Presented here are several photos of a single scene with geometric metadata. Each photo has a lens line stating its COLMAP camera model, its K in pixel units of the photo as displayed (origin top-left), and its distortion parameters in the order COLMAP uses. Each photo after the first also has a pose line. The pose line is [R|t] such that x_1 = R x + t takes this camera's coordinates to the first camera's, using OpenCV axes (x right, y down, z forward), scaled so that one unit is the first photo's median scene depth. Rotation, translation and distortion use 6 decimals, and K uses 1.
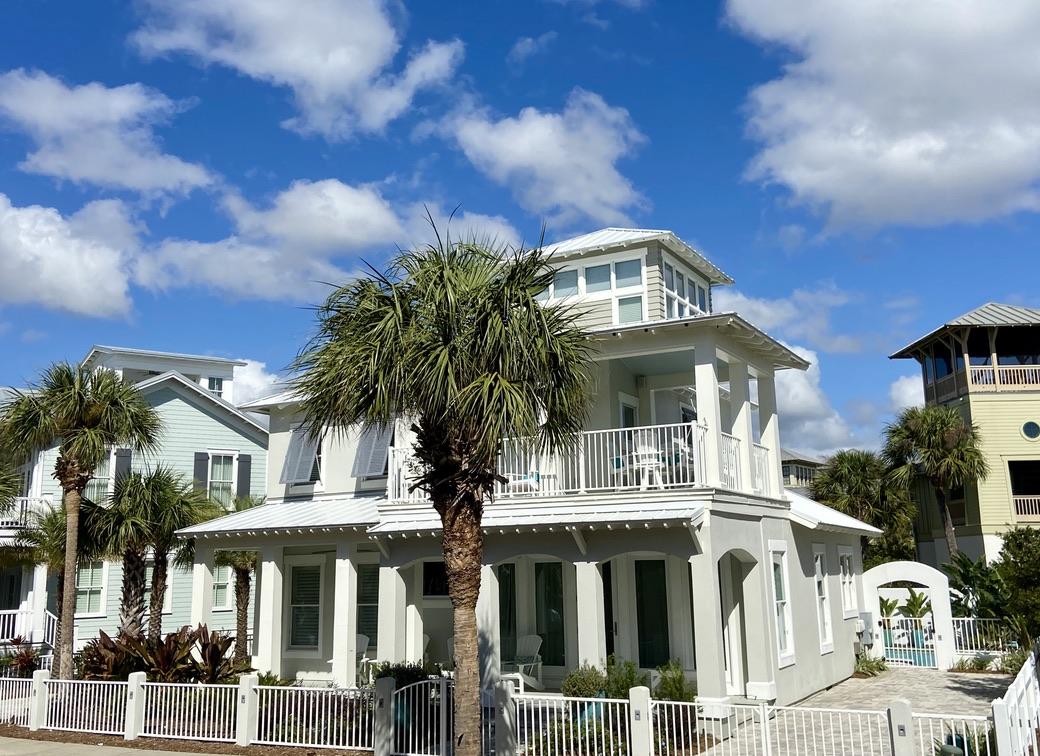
lens RADIAL K [[1017.0, 0, 520.0], [0, 1017.0, 378.0], [0, 0, 1]] dist [0.186676, -0.328855]
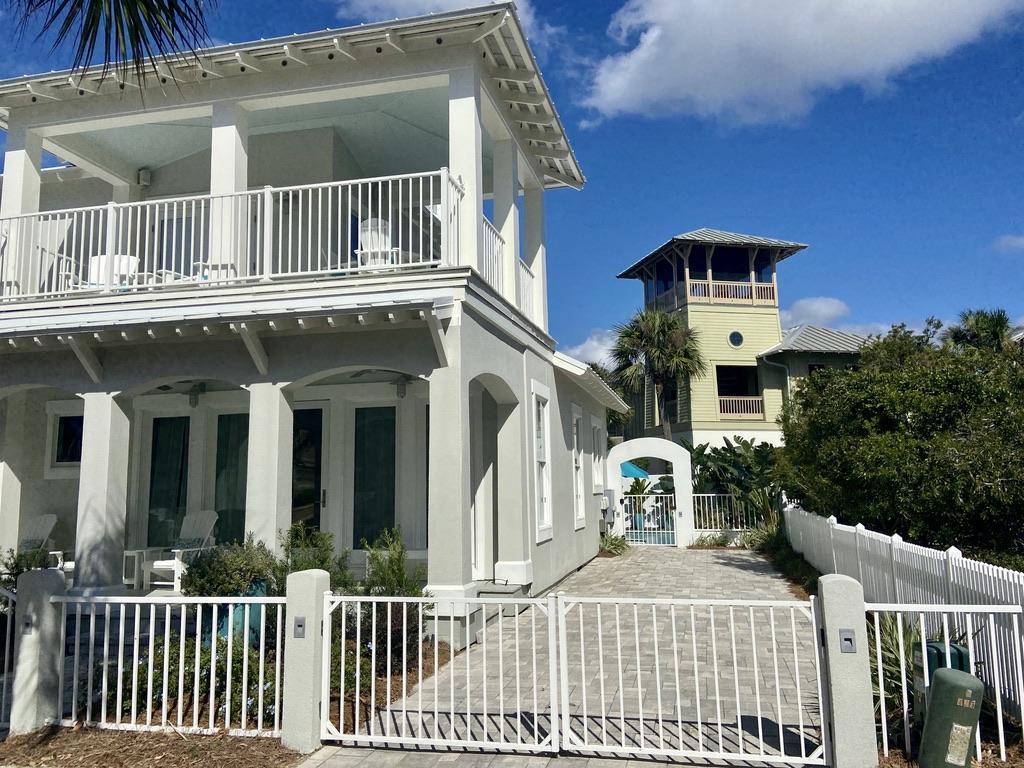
lens RADIAL K [[781.0, 0, 512.0], [0, 781.0, 384.0], [0, 0, 1]] dist [0.041513, -0.006725]
pose [[0.966127, 0.038260, 0.255215, 0.082554], [-0.050777, 0.997800, 0.042634, 0.141173], [-0.253023, -0.054149, 0.965944, 0.461519]]
